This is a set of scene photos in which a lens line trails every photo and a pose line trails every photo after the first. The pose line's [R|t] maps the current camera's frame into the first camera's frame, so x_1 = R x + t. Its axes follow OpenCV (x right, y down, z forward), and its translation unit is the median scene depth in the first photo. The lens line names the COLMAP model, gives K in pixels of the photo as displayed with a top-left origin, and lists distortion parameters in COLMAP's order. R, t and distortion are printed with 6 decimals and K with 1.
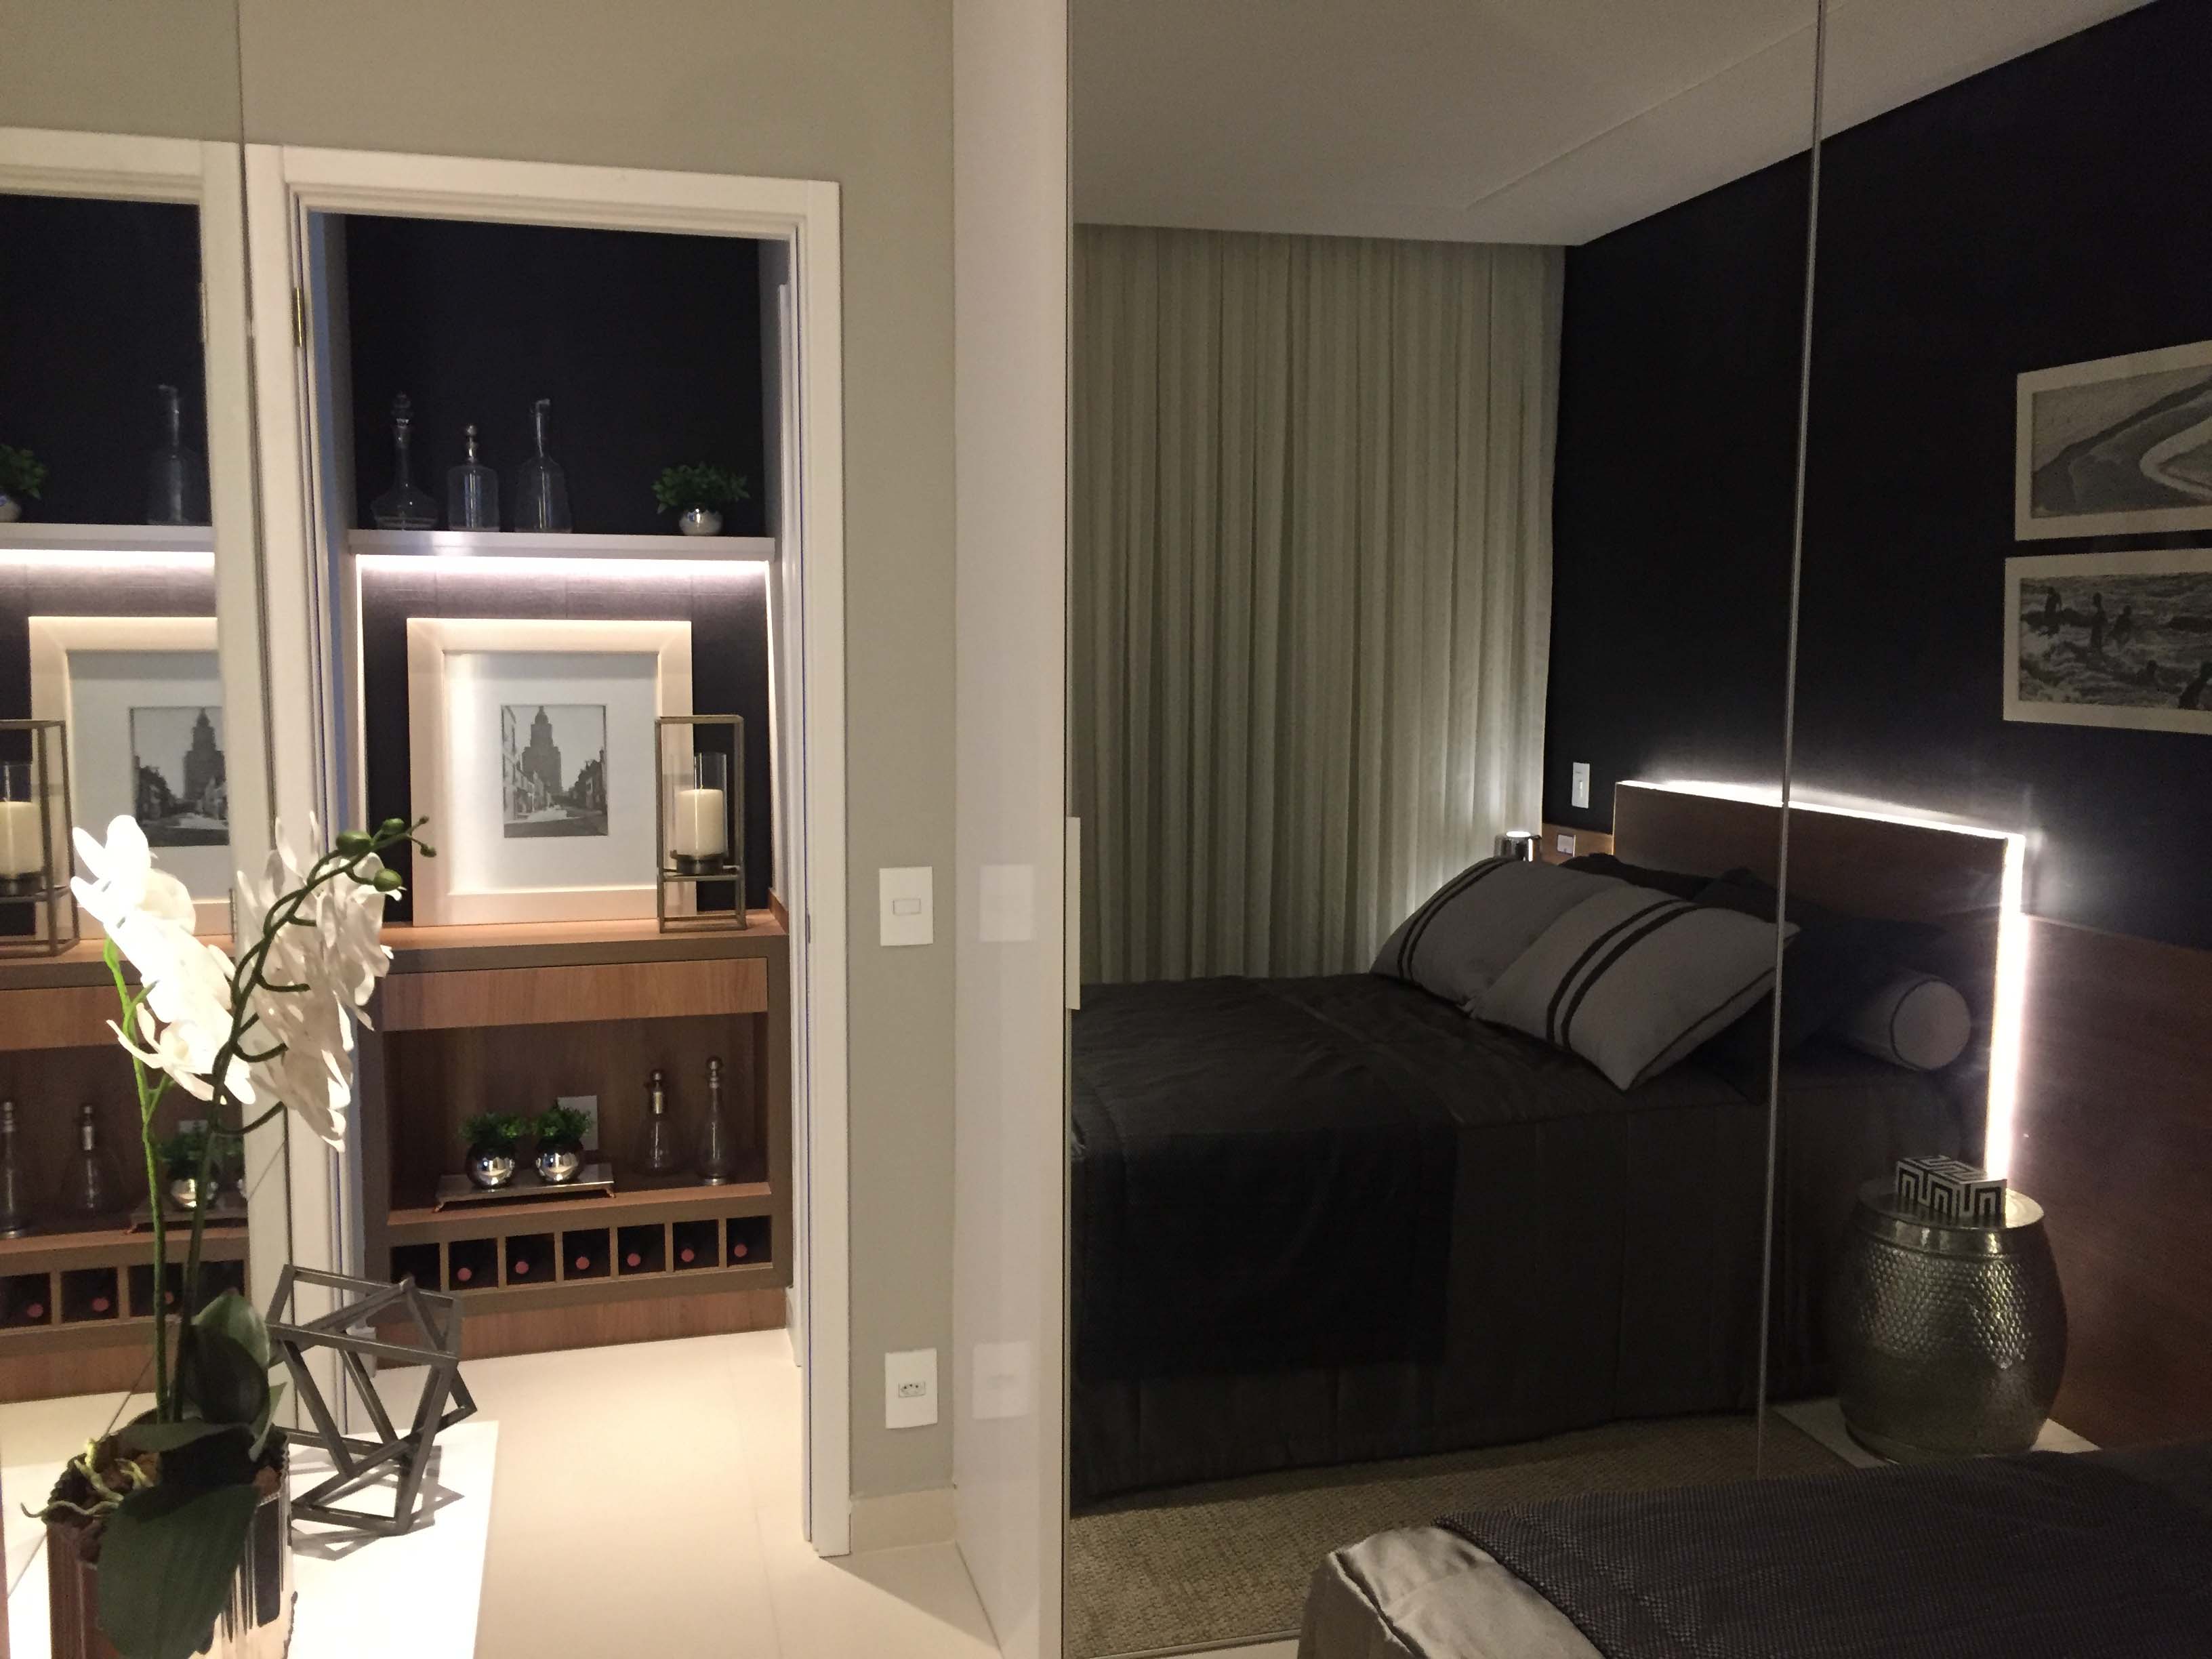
lens RADIAL K [[1866.7, 0, 1106.0], [0, 1866.7, 829.5], [0, 0, 1]] dist [0.099794, -0.205811]
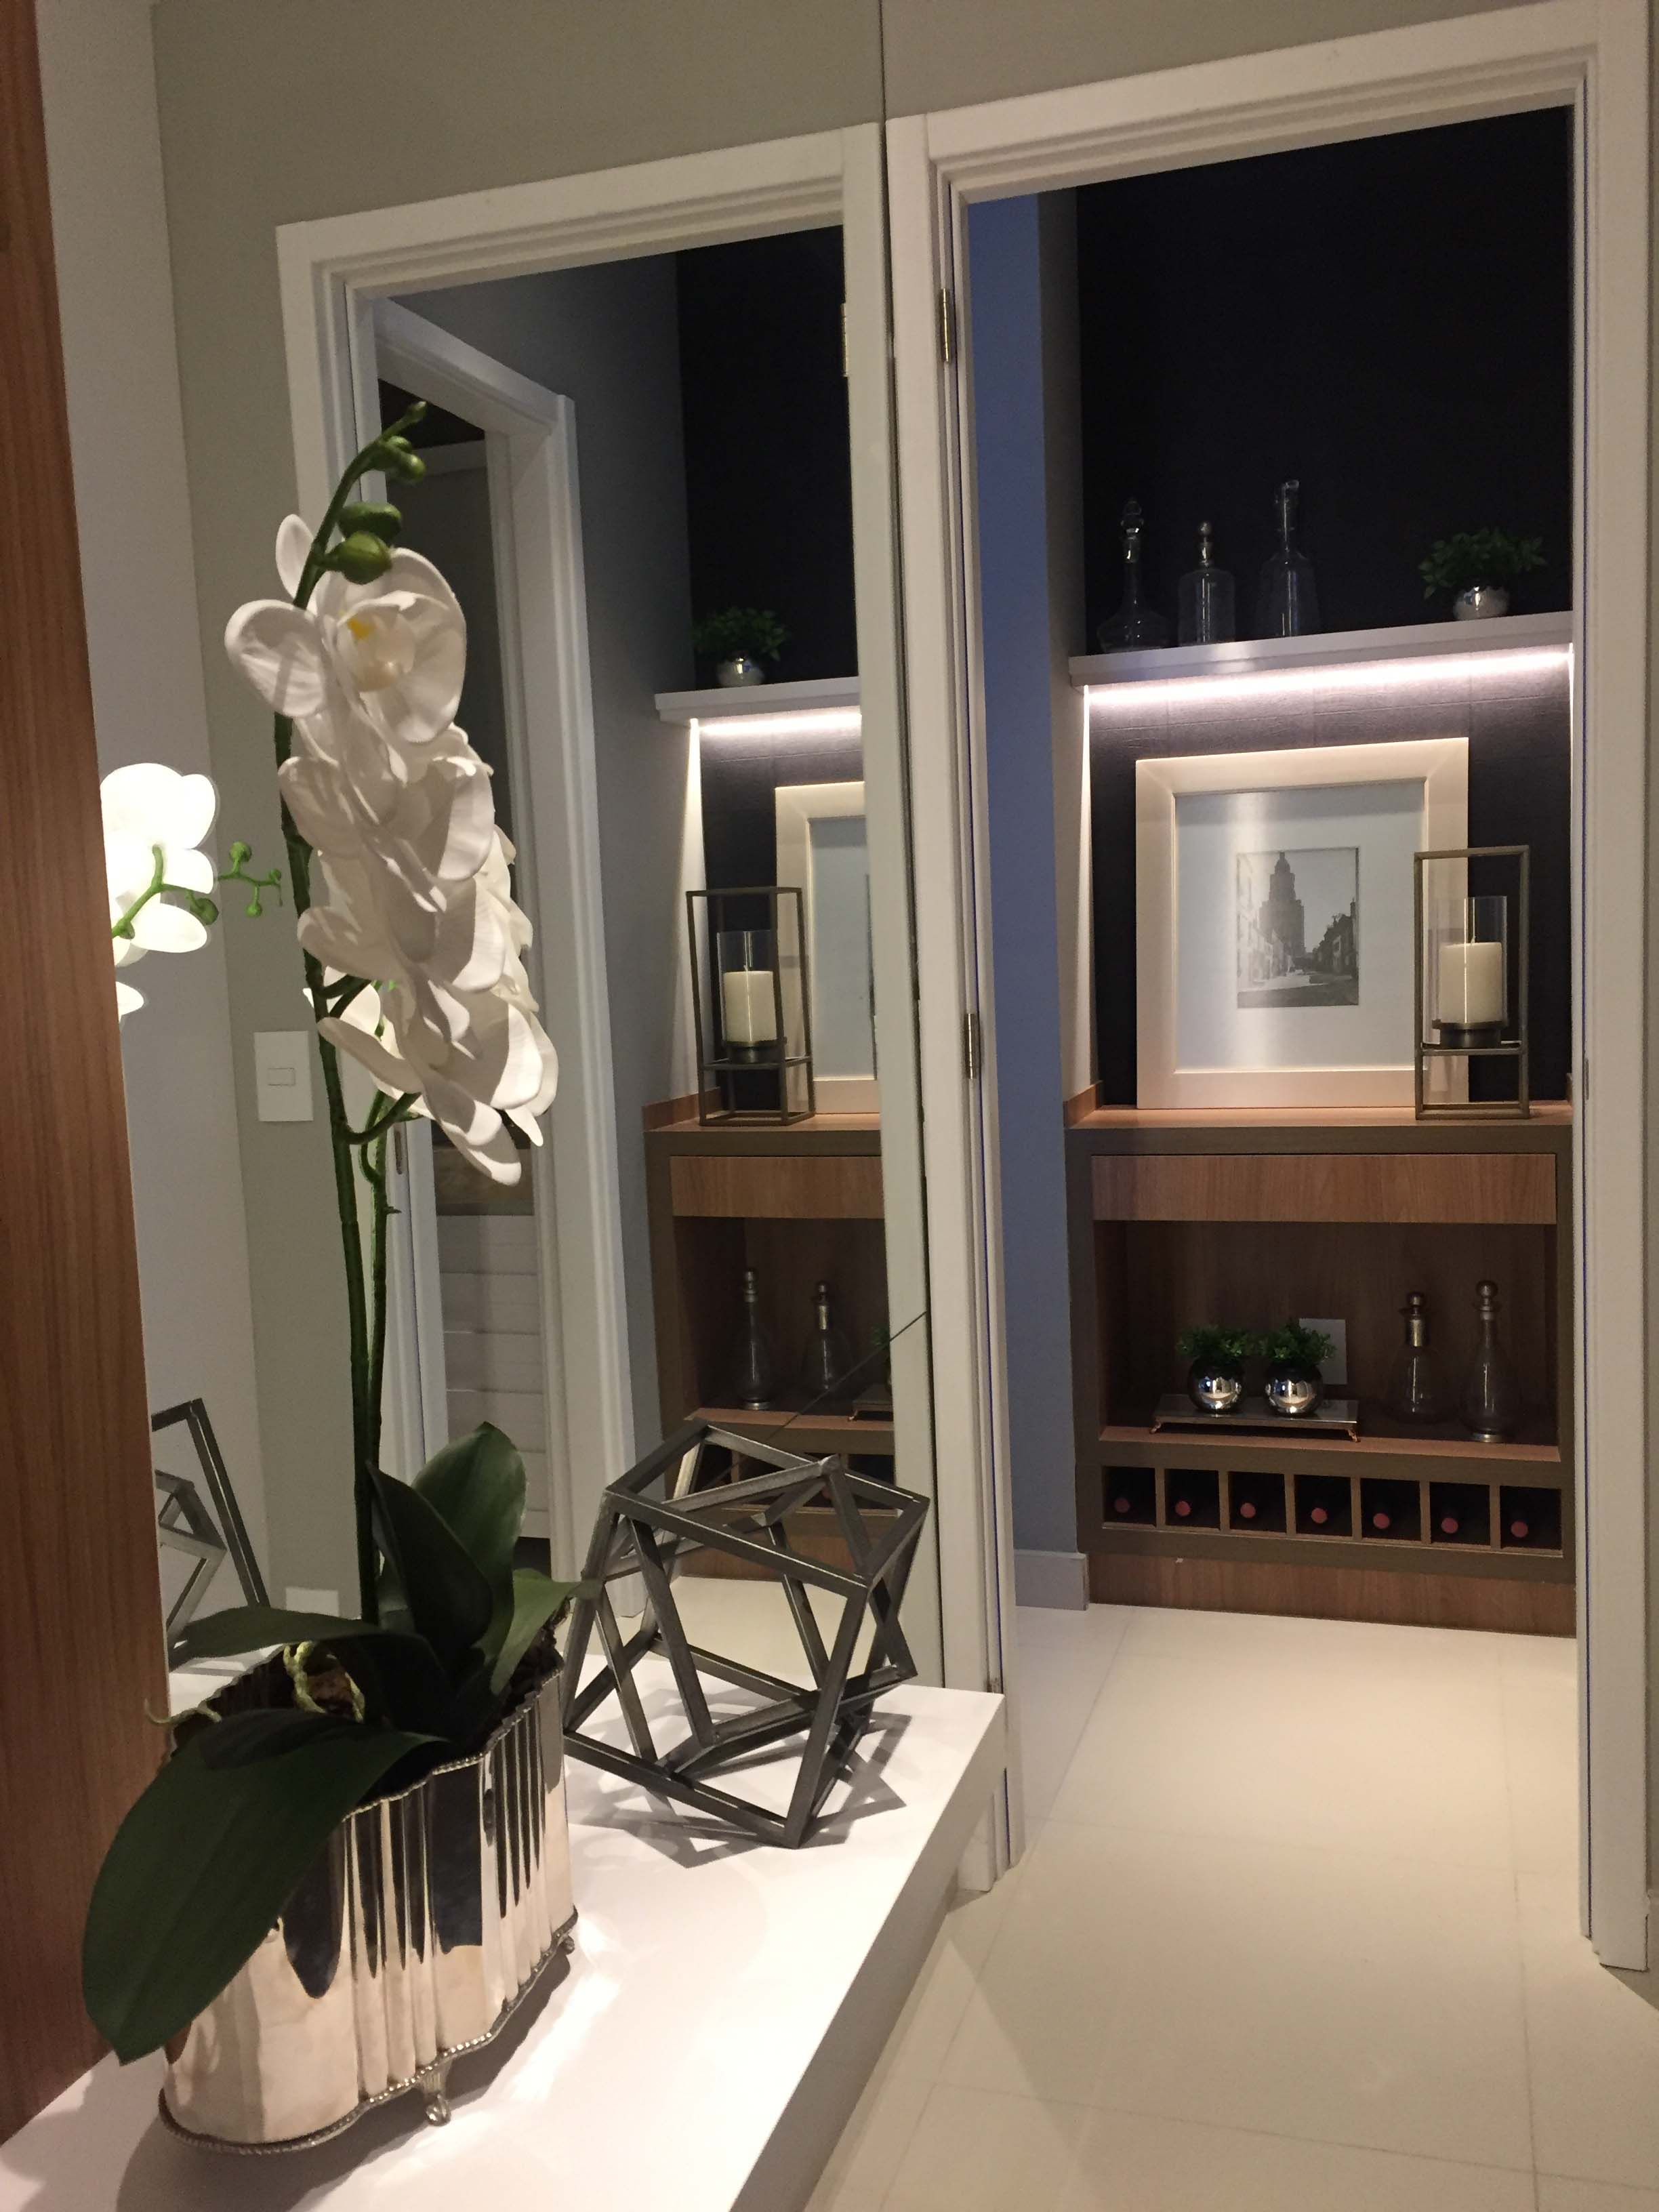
lens RADIAL K [[1866.7, 0, 829.5], [0, 1866.7, 1106.0], [0, 0, 1]] dist [0.099794, -0.205811]
pose [[0.836255, 0.013363, -0.548178, -0.006315], [-0.011844, 0.999910, 0.006306, 0.047154], [0.548213, 0.001219, 0.836338, 0.188699]]
